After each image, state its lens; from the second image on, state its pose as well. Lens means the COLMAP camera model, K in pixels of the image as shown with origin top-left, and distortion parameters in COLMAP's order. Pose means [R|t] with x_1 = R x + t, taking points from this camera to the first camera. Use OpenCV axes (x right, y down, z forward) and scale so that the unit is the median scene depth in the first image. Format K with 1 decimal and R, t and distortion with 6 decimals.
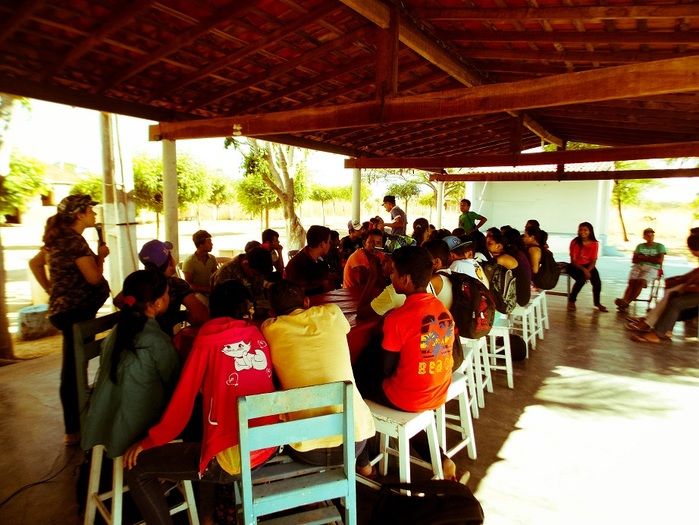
lens RADIAL K [[464.1, 0, 342.3], [0, 464.1, 262.7], [0, 0, 1]] dist [0.004962, -0.008550]
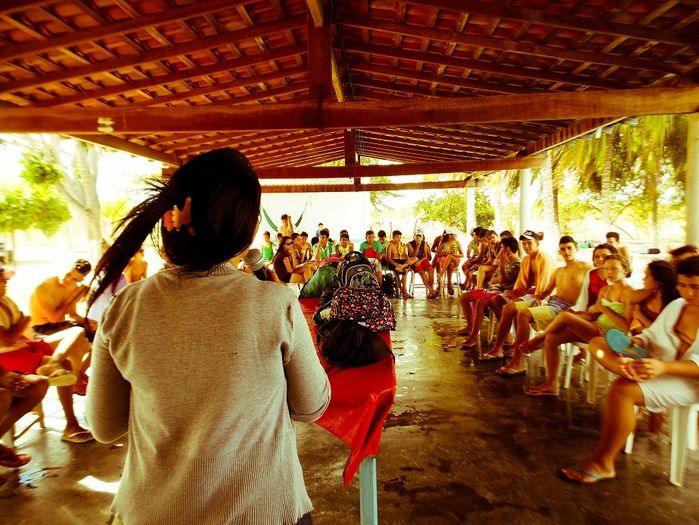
lens RADIAL K [[464.1, 0, 349.4], [0, 464.1, 264.0], [0, 0, 1]] dist [0.004962, -0.008550]
pose [[0.856486, -0.081944, 0.509625, -0.263287], [0.094764, 0.995499, 0.000806, -0.017861], [-0.507397, 0.047604, 0.860396, 0.132442]]
